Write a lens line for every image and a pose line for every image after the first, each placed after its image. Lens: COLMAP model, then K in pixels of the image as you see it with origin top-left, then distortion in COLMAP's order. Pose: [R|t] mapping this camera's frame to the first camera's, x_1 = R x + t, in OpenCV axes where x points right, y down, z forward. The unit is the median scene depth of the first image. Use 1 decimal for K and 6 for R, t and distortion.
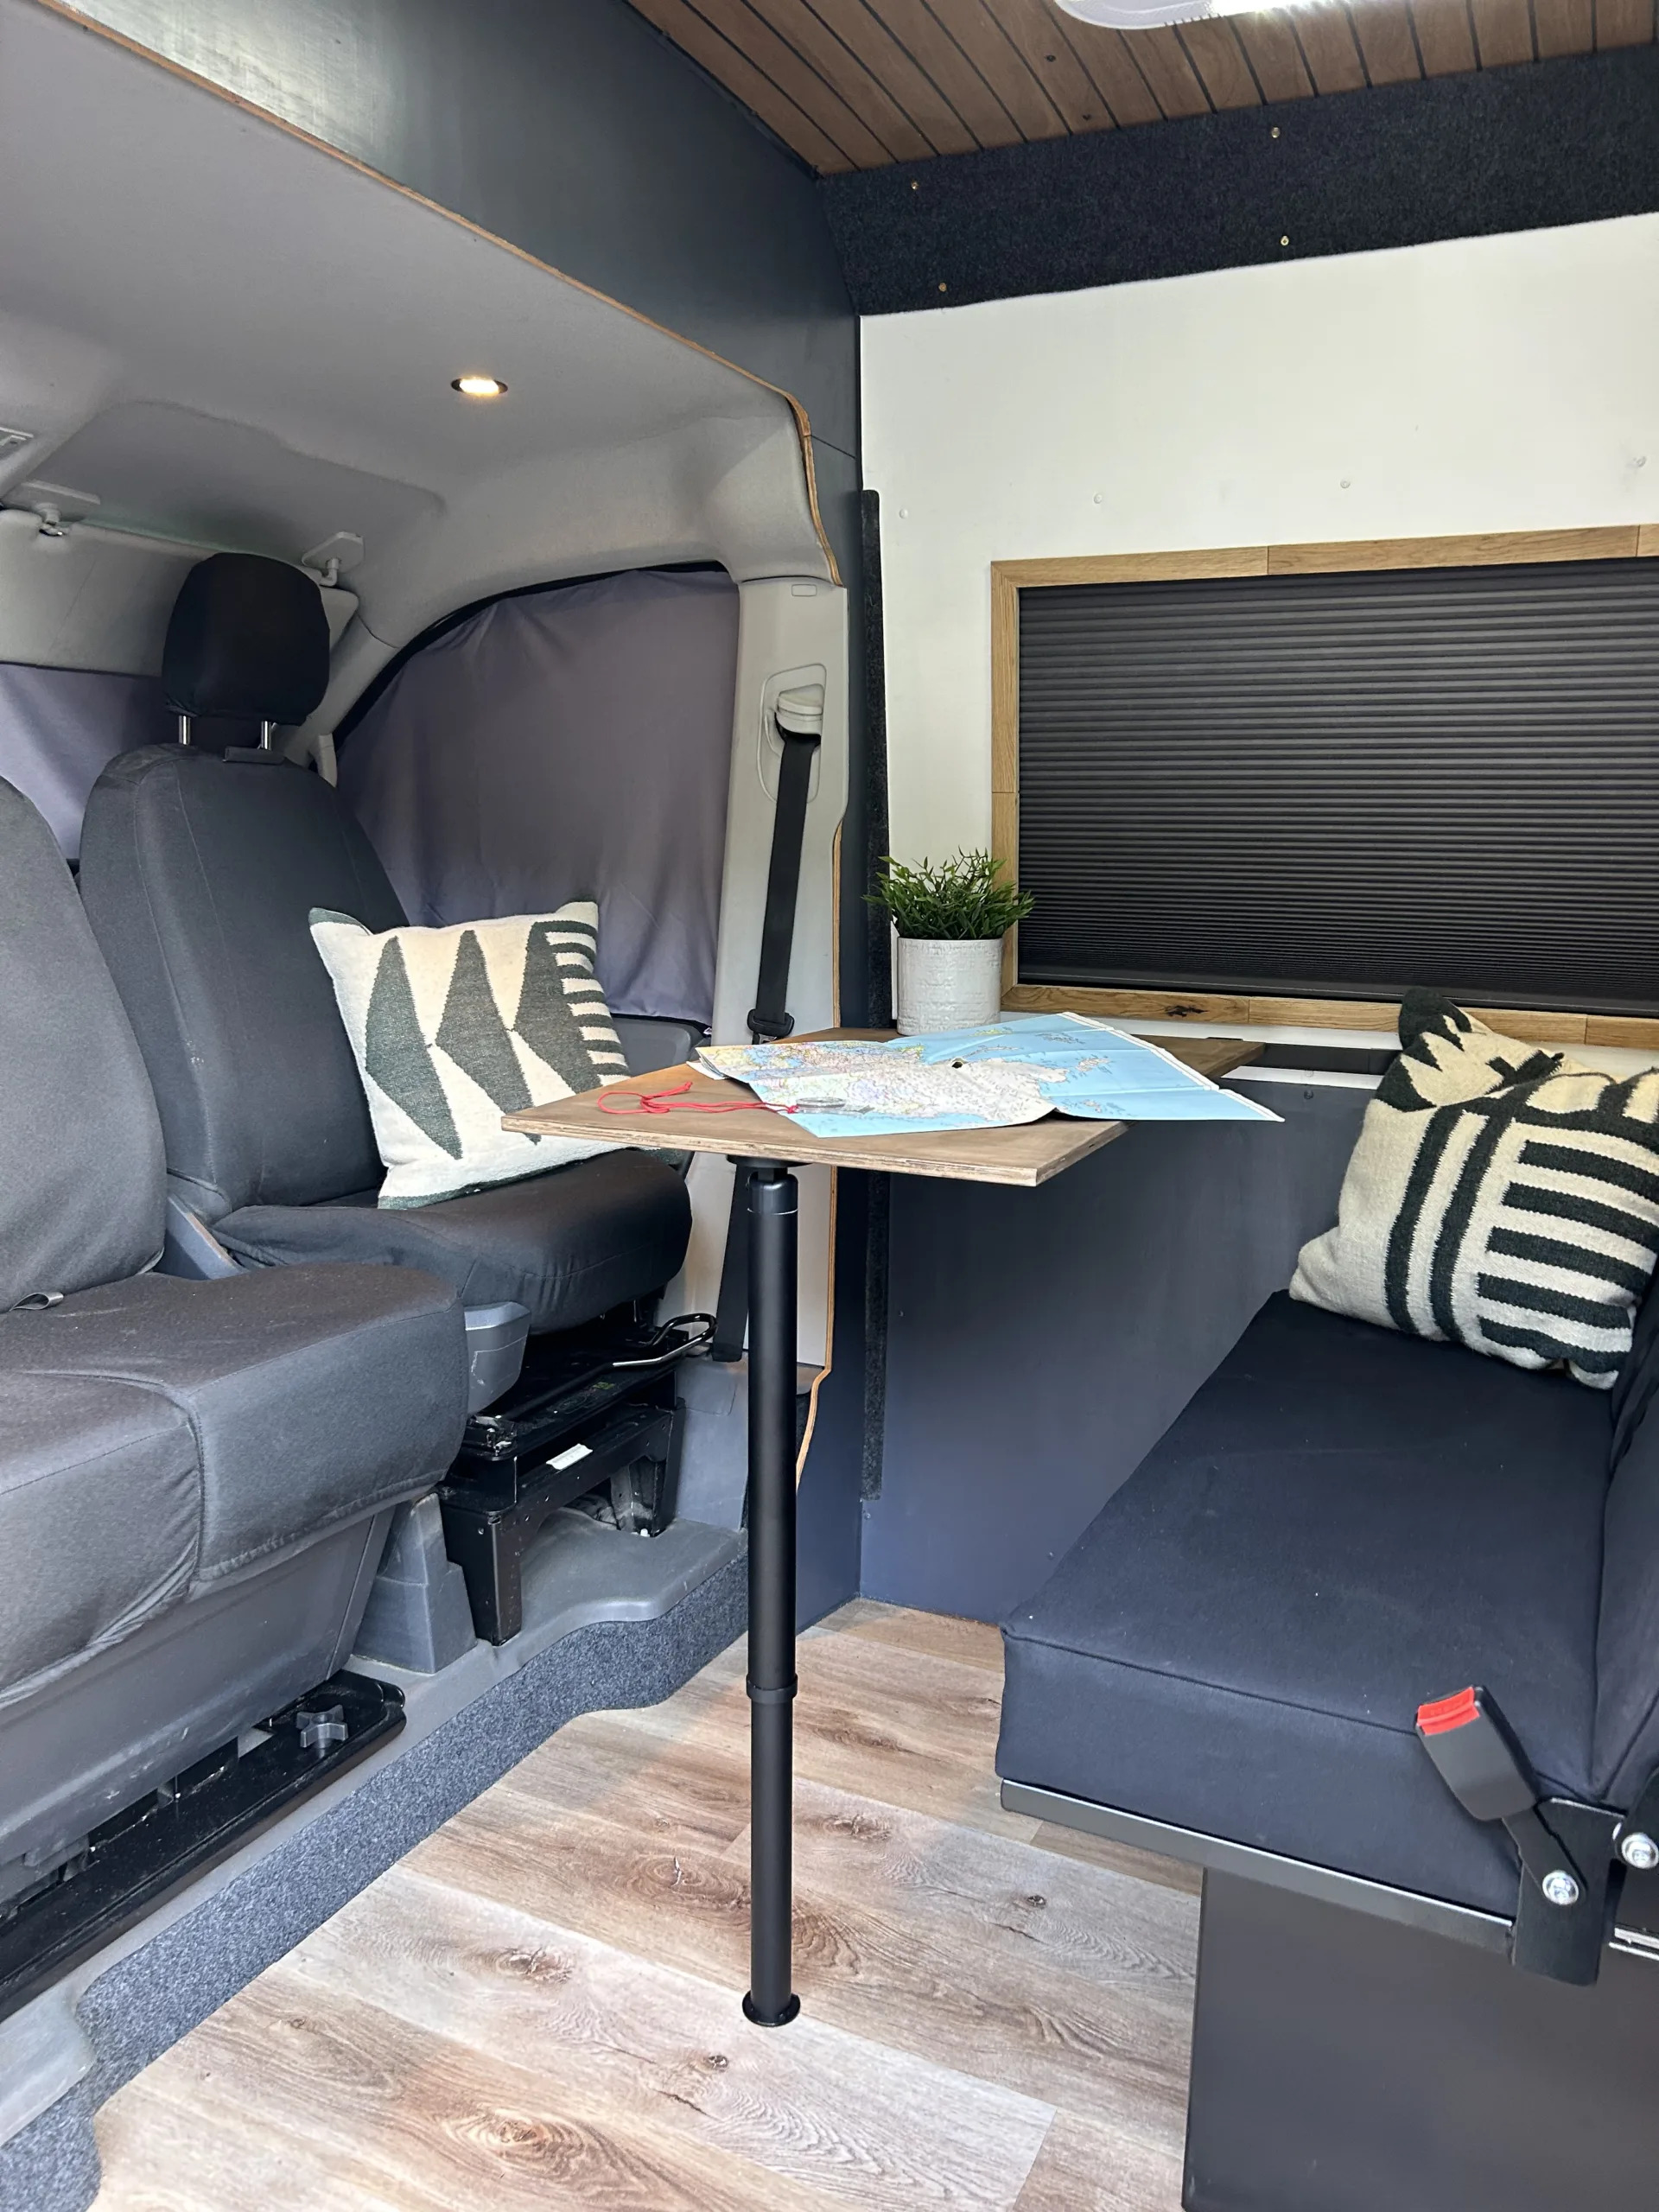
lens RADIAL K [[1663.4, 0, 834.8], [0, 1663.4, 1126.6], [0, 0, 1]] dist [0.029315, -0.026590]
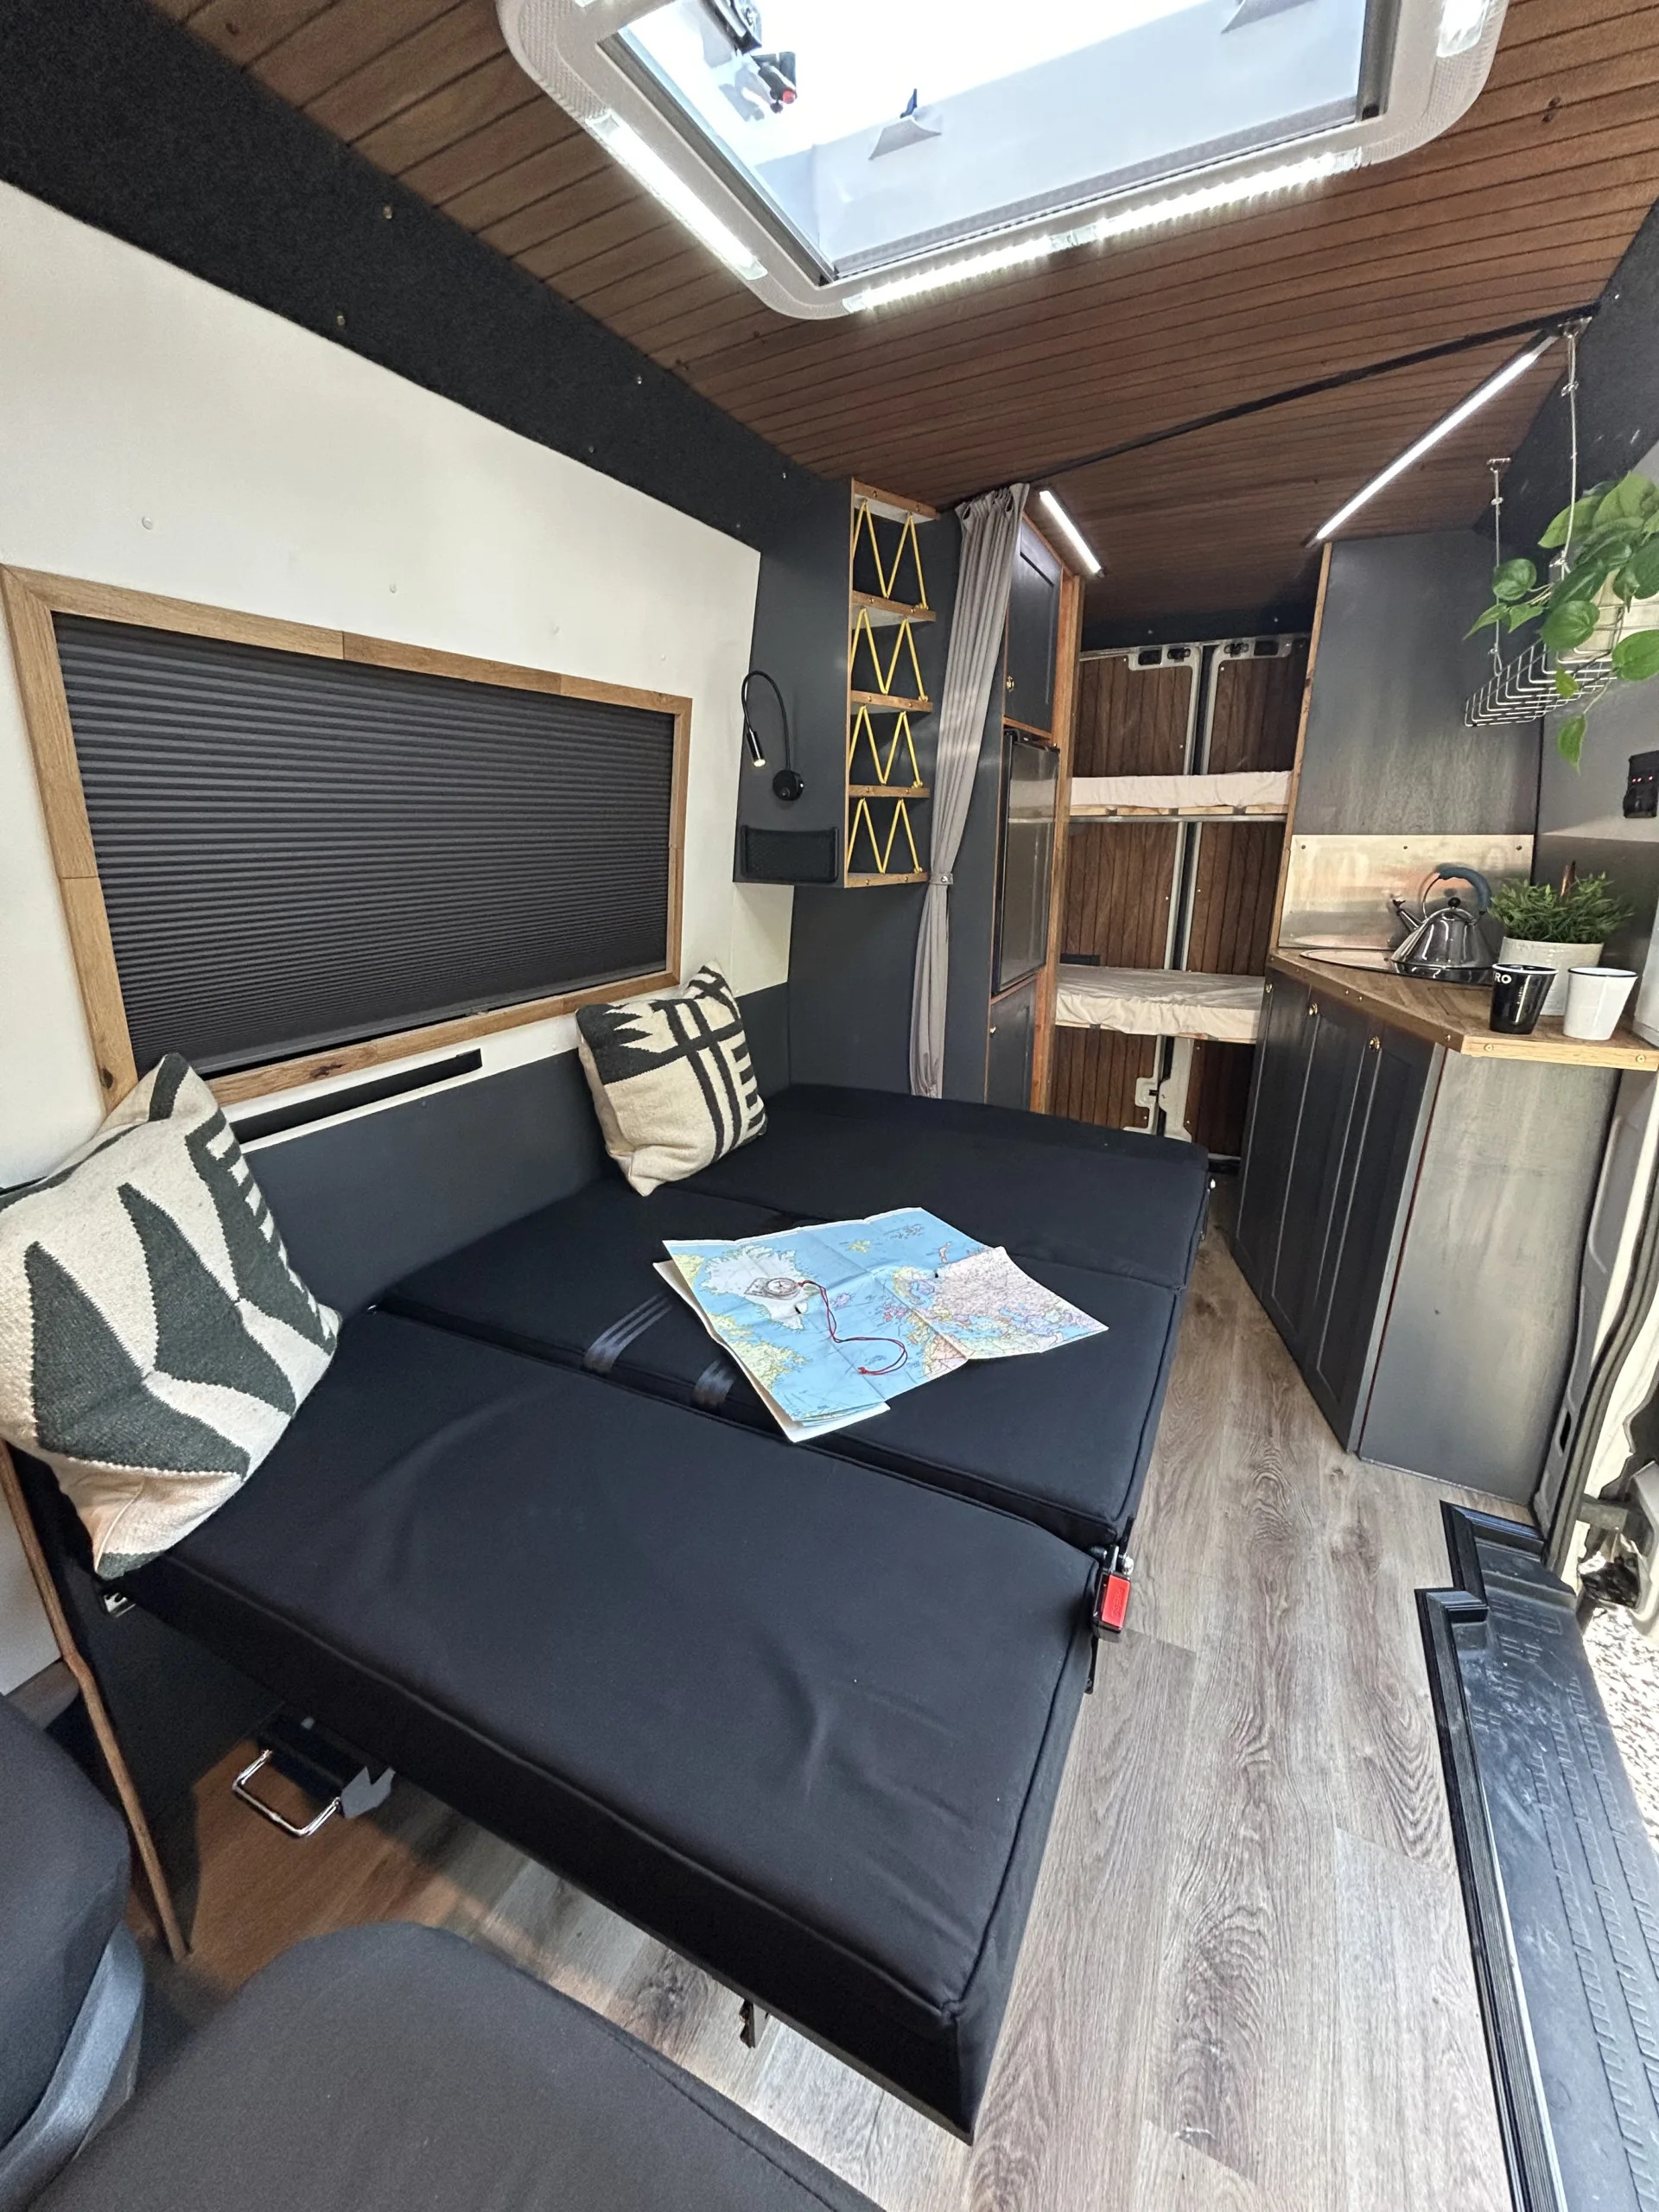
lens RADIAL K [[889.2, 0, 830.5], [0, 889.2, 1099.9], [0, 0, 1]] dist [0.000299, 0.000038]
pose [[0.020295, -0.315500, 0.948709, -0.374977], [0.184575, 0.933776, 0.306586, -0.187771], [-0.982609, 0.168885, 0.077184, 0.712616]]
